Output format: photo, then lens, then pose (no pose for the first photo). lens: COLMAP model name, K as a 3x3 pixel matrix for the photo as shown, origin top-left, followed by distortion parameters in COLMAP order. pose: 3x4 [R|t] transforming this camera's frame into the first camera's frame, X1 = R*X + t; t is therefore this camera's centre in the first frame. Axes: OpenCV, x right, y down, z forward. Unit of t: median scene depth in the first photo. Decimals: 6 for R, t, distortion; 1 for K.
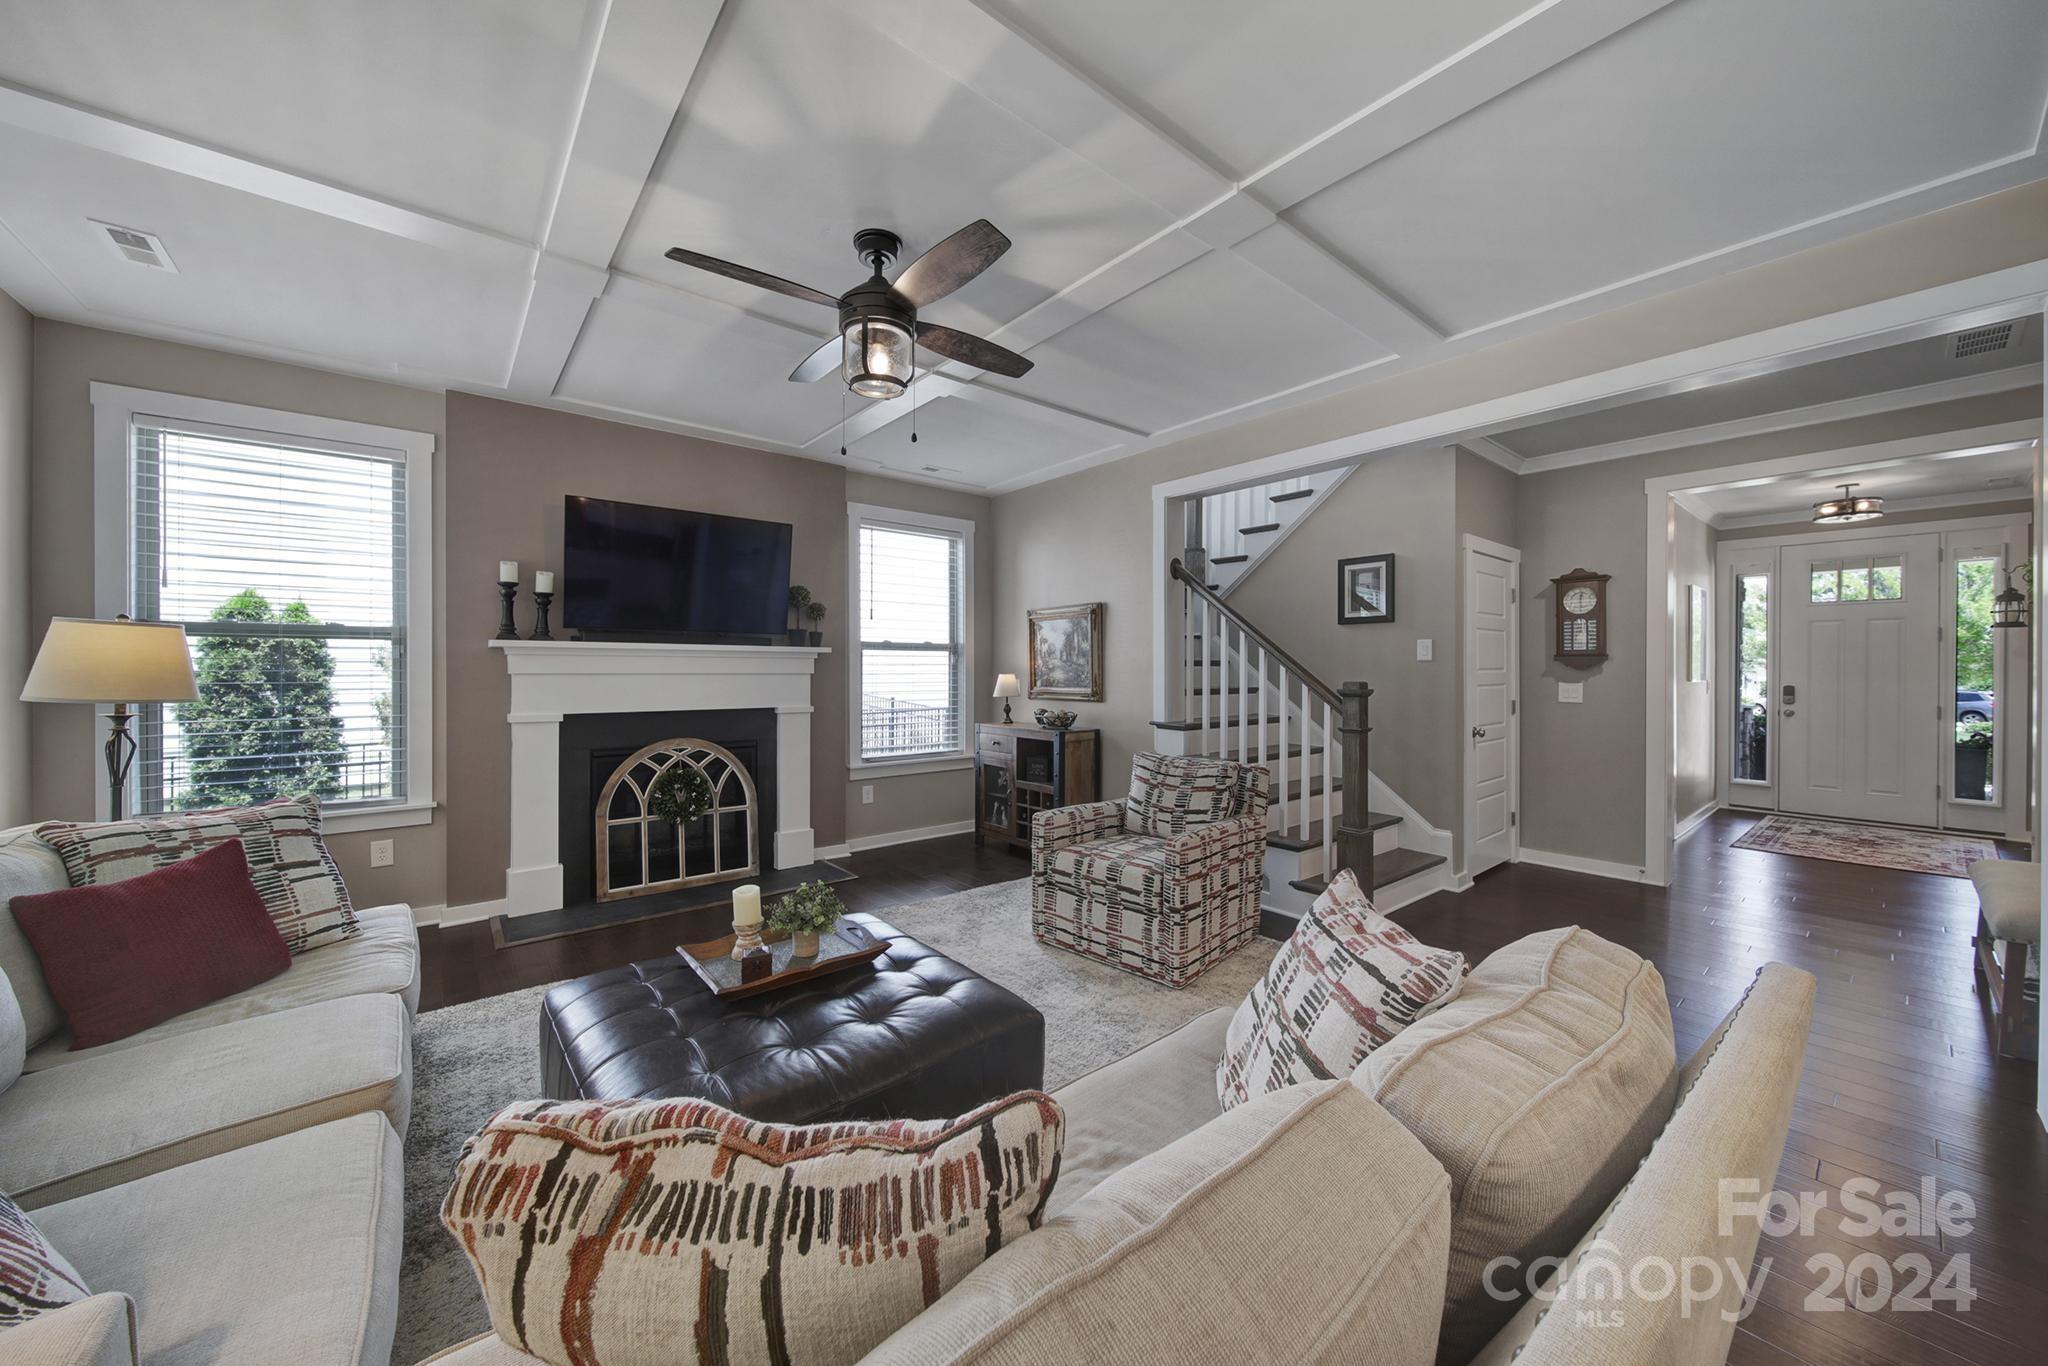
lens RADIAL K [[720.6, 0, 1018.0], [0, 720.6, 673.4], [0, 0, 1]] dist [0.010695, -0.000052]
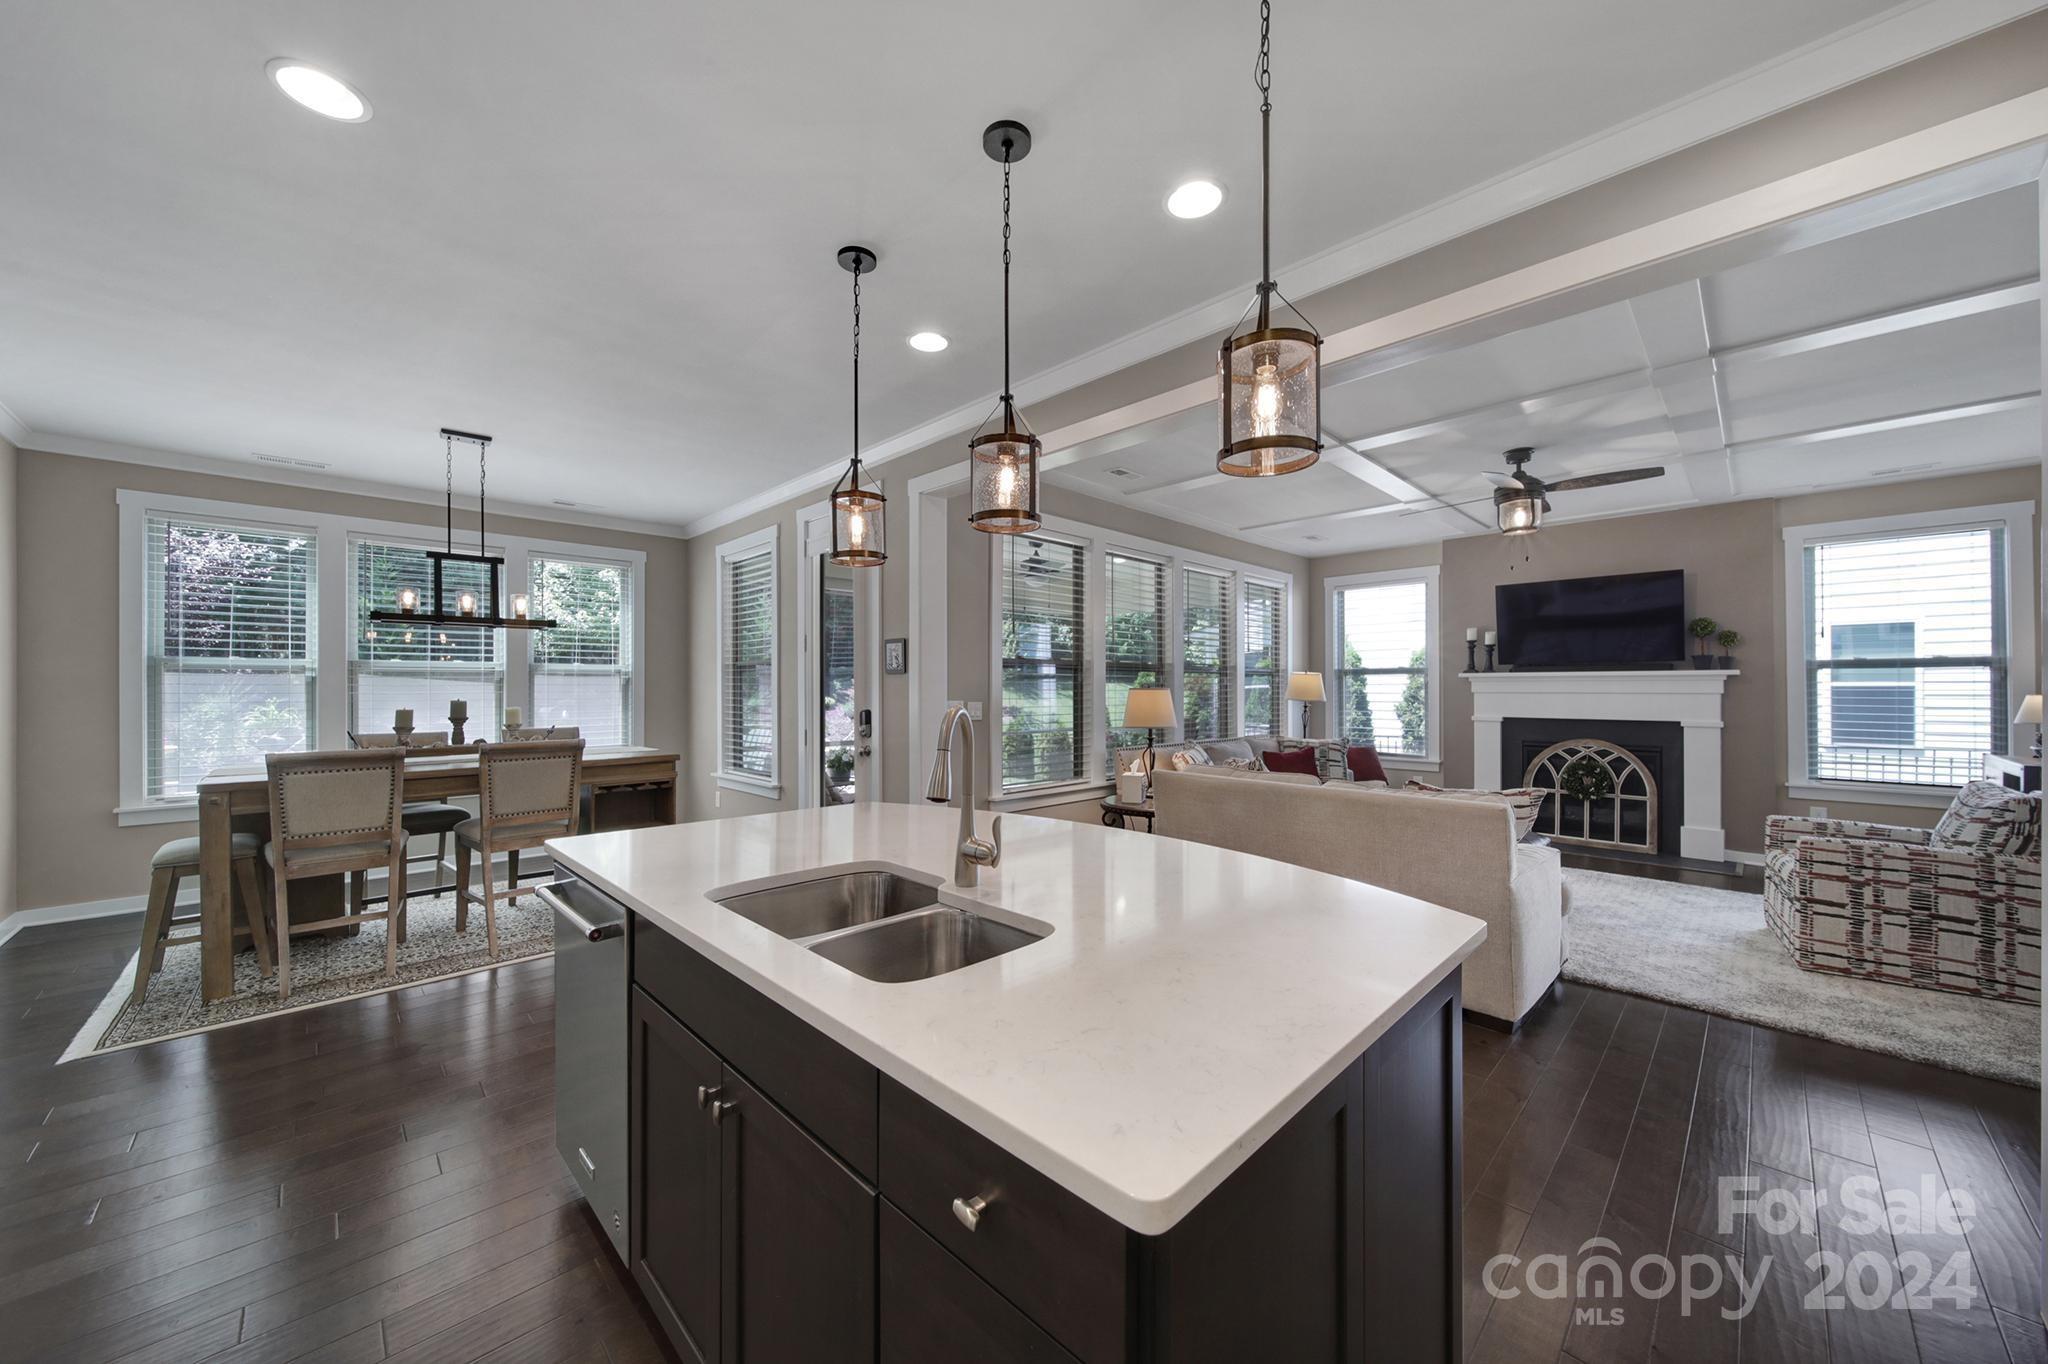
lens RADIAL K [[734.0, 0, 1015.3], [0, 734.0, 686.8], [0, 0, 1]] dist [-0.001115, -0.000283]
pose [[0.094012, -0.005026, -0.995558, 0.872220], [-0.004495, 0.999975, -0.005473, 0.001697], [0.995561, 0.004990, 0.093987, -0.242361]]
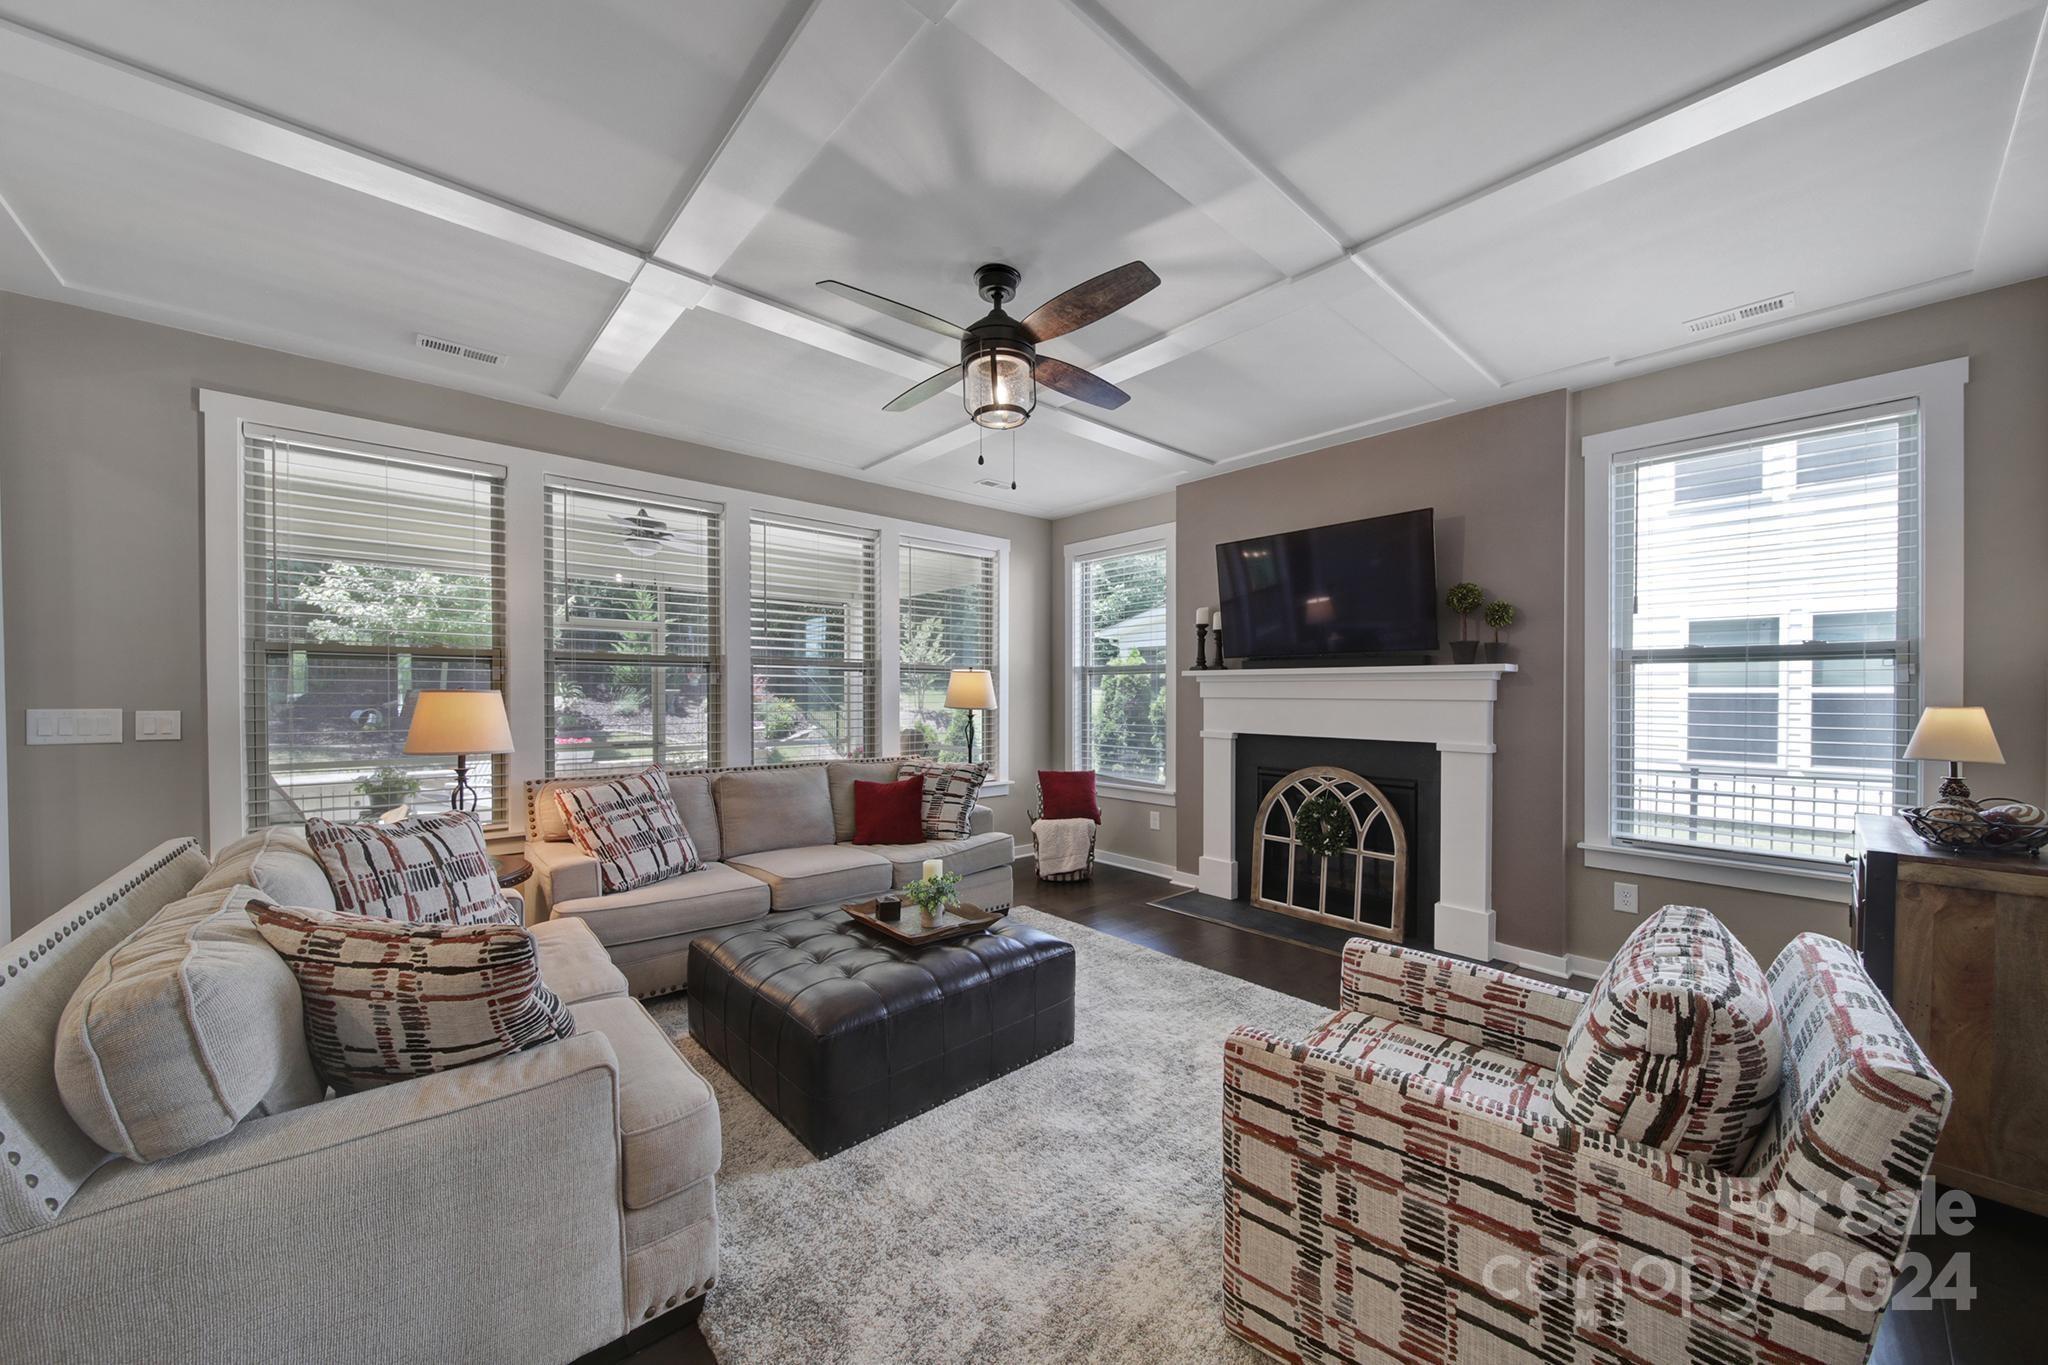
lens RADIAL K [[734.9, 0, 1024.1], [0, 734.9, 702.6], [0, 0, 1]] dist [0.000451, -0.000022]
pose [[0.050216, 0.011676, -0.998670, 0.497514], [-0.009102, 0.999895, 0.011232, -0.001715], [0.998697, 0.008525, 0.050317, 0.572531]]
